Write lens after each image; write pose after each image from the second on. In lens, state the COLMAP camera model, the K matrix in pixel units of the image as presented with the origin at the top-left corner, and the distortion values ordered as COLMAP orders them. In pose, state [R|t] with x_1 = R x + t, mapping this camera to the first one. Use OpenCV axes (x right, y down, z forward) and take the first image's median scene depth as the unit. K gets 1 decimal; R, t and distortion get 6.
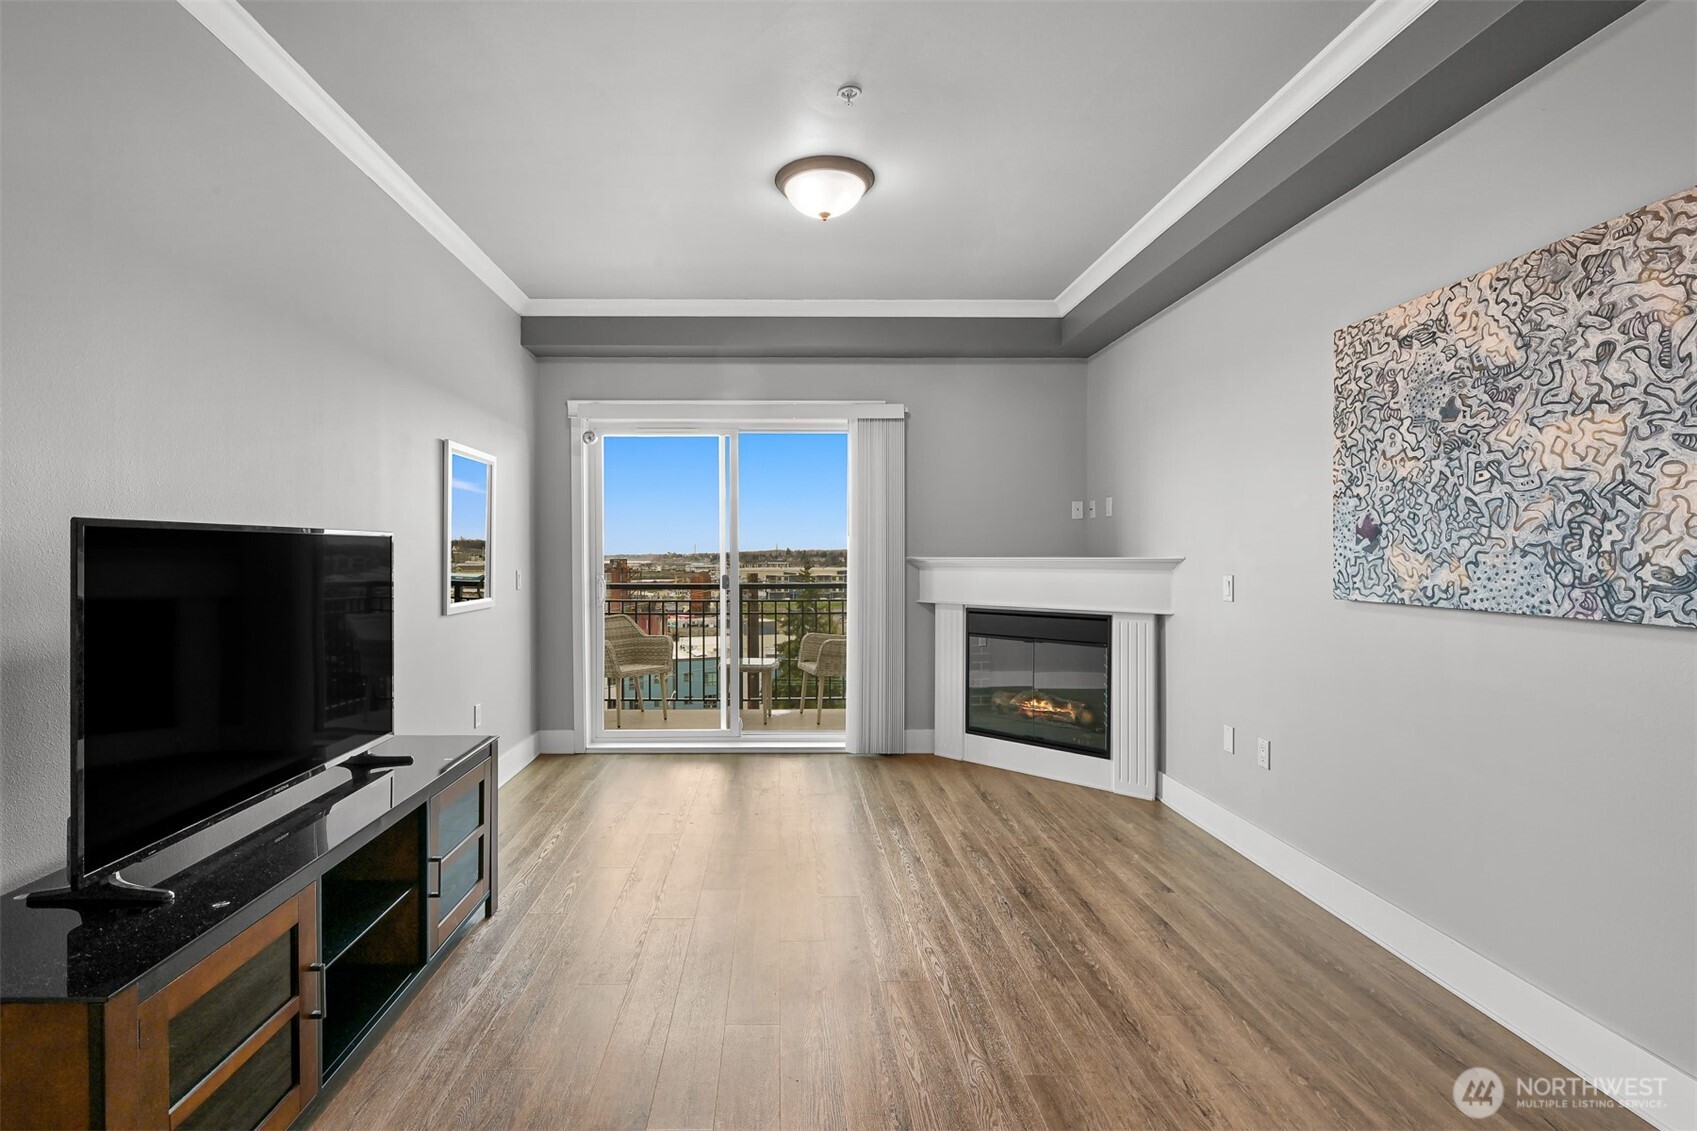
lens RADIAL K [[784.3, 0, 791.2], [0, 784.3, 559.7], [0, 0, 1]] dist [-0.003622, 0.001224]
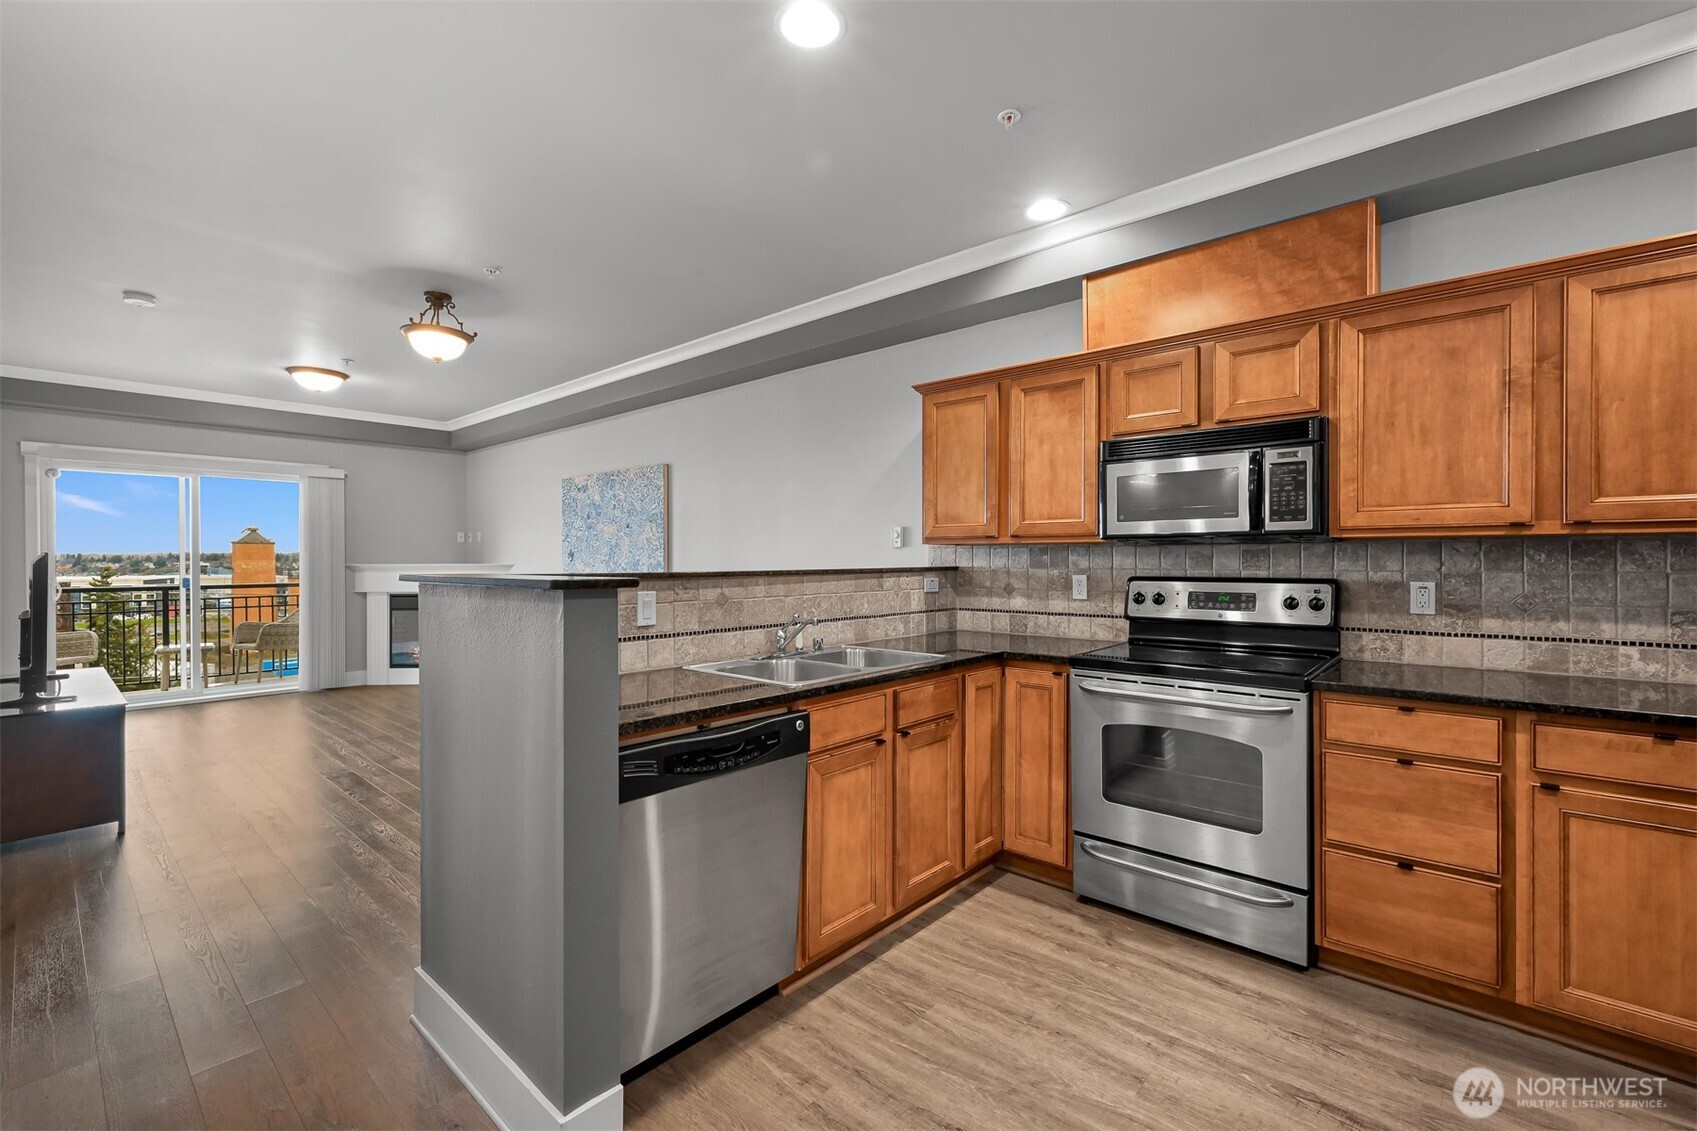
lens RADIAL K [[734.0, 0, 857.0], [0, 734.0, 558.4], [0, 0, 1]] dist [0.000581, -0.000123]
pose [[0.672083, 0.001683, 0.740474, -0.364030], [0.004085, 0.999974, -0.005980, -0.002286], [-0.740464, 0.007044, 0.672059, -1.078083]]
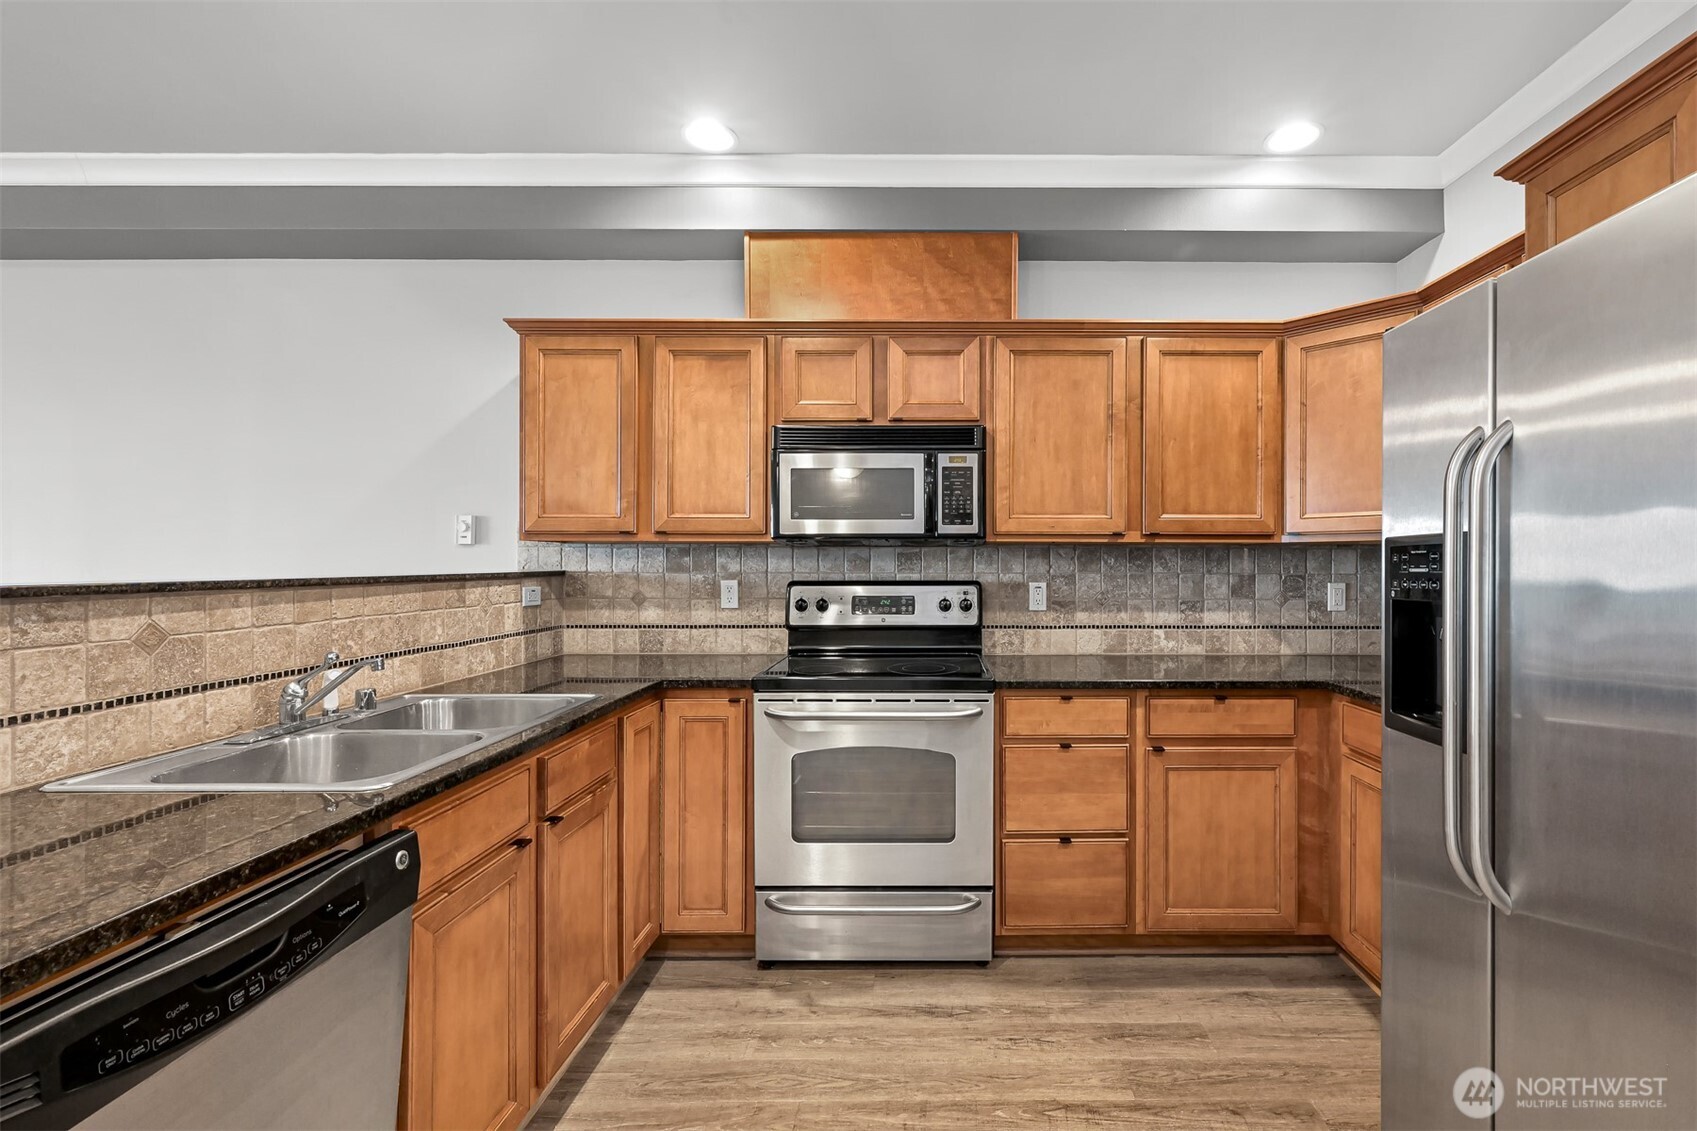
lens RADIAL K [[734.0, 0, 927.7], [0, 734.0, 562.4], [0, 0, 1]] dist [0.000581, -0.000123]
pose [[0.019639, 0.002137, 0.999805, -0.277526], [0.003820, 0.999990, -0.002212, -0.002314], [-0.999800, 0.003863, 0.019631, -0.882628]]
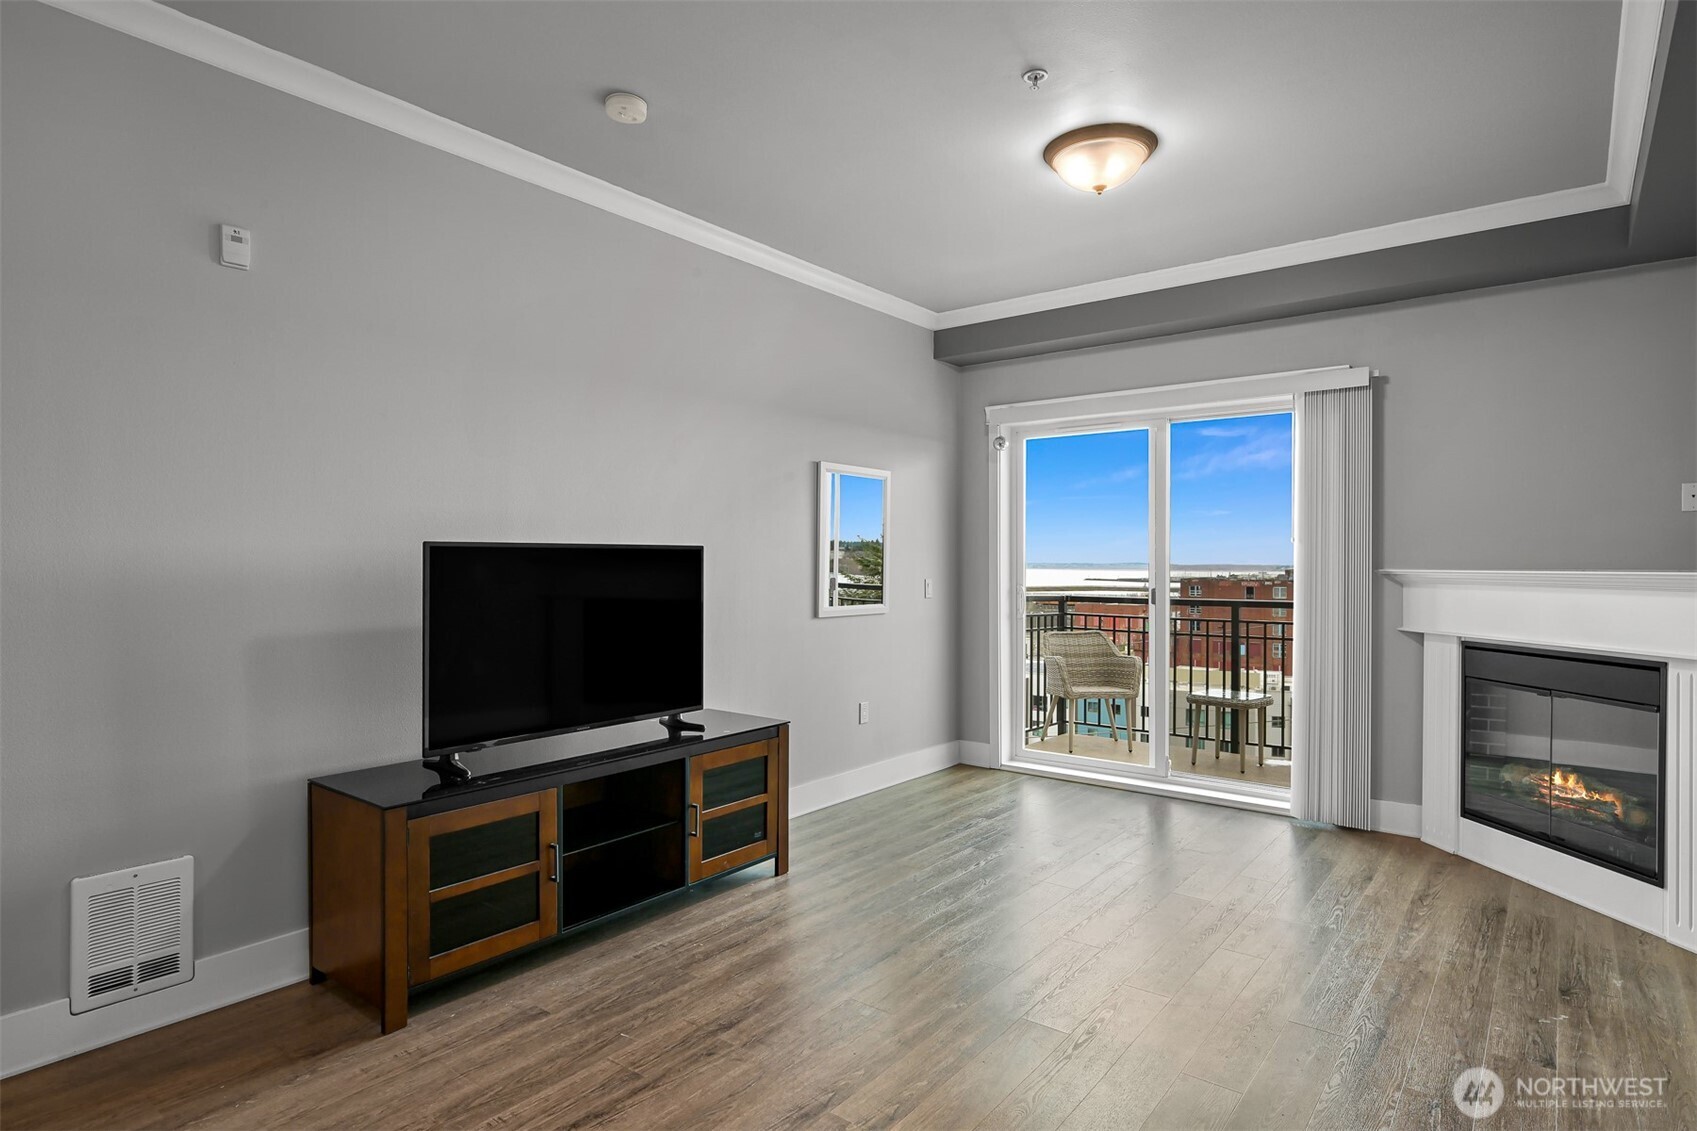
lens RADIAL K [[910.7, 0, 855.4], [0, 910.7, 564.8], [0, 0, 1]] dist [-0.004216, -0.000428]
pose [[0.780667, 0.004277, -0.624932, 0.419317], [-0.007932, 0.999964, -0.003065, -0.001112], [0.624896, 0.007350, 0.780673, 0.012425]]
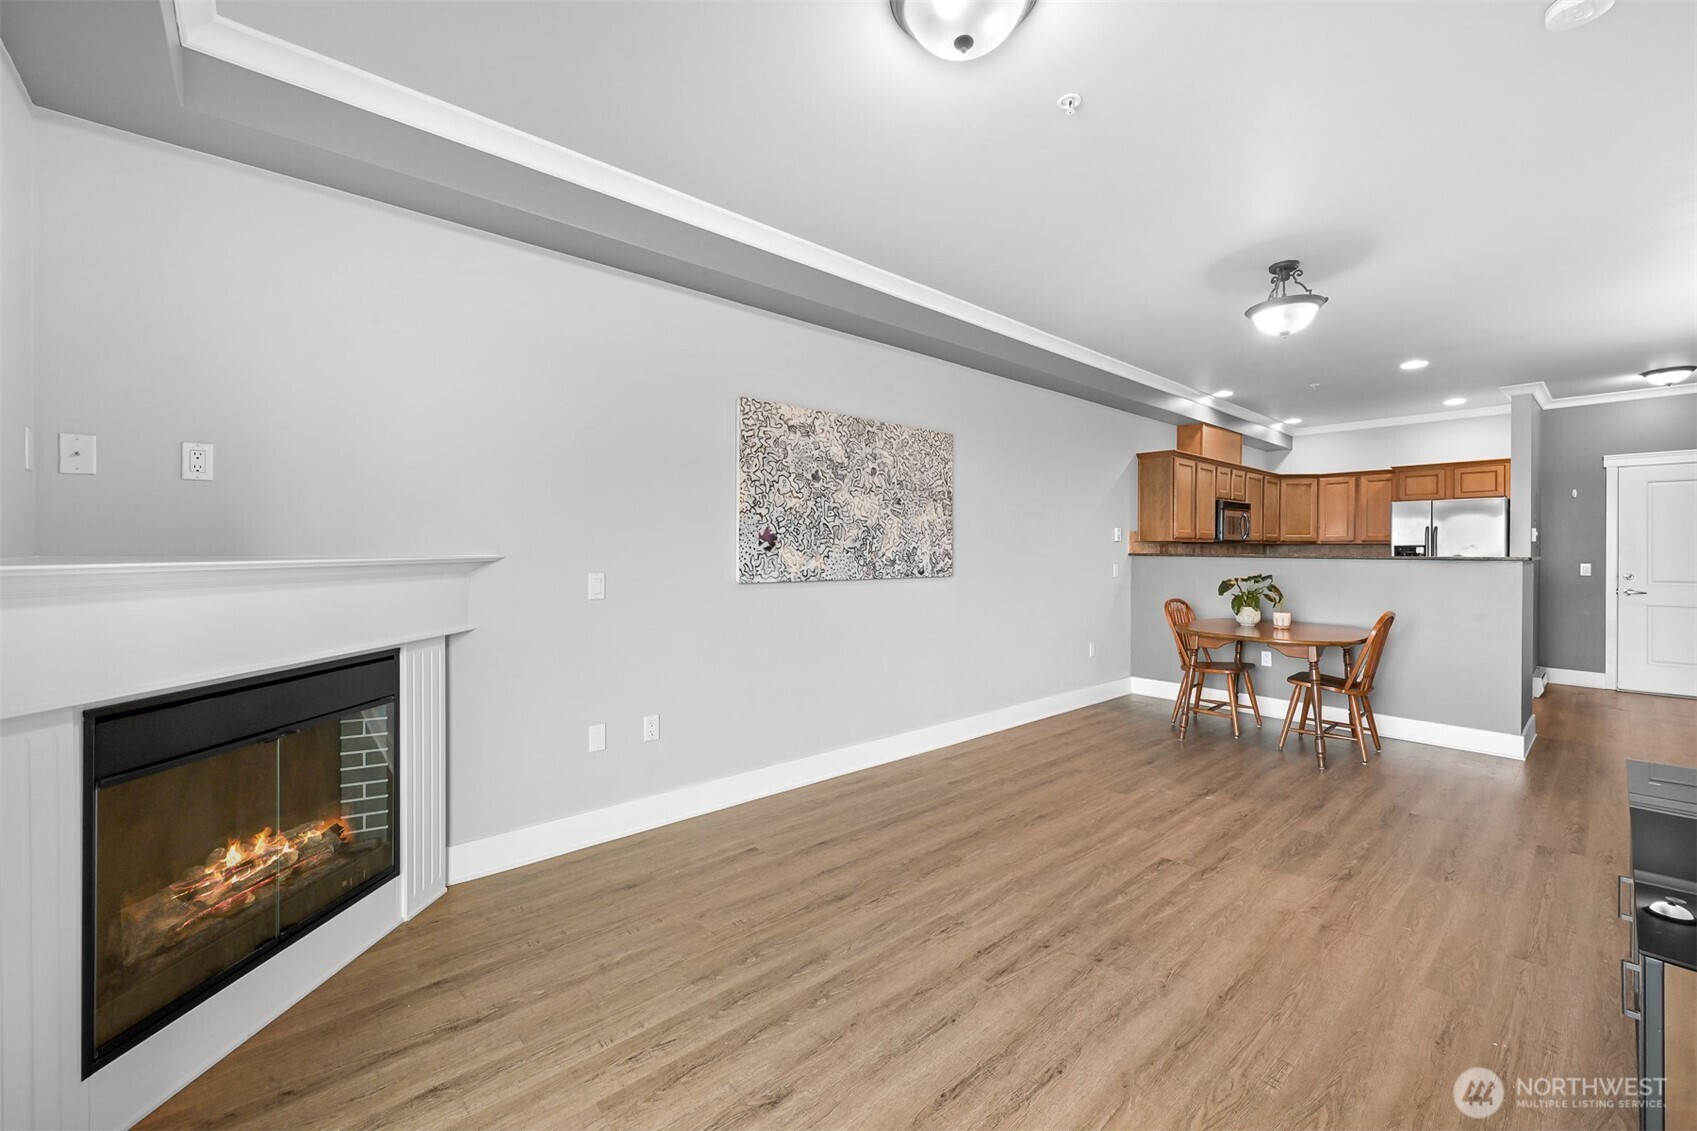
lens RADIAL K [[679.3, 0, 854.3], [0, 679.3, 550.3], [0, 0, 1]] dist [-0.000324, -0.000267]
pose [[-0.652360, -0.004454, 0.757896, -0.296818], [0.000453, 0.999980, 0.006267, -0.013881], [-0.757909, 0.004432, -0.652345, 1.275813]]
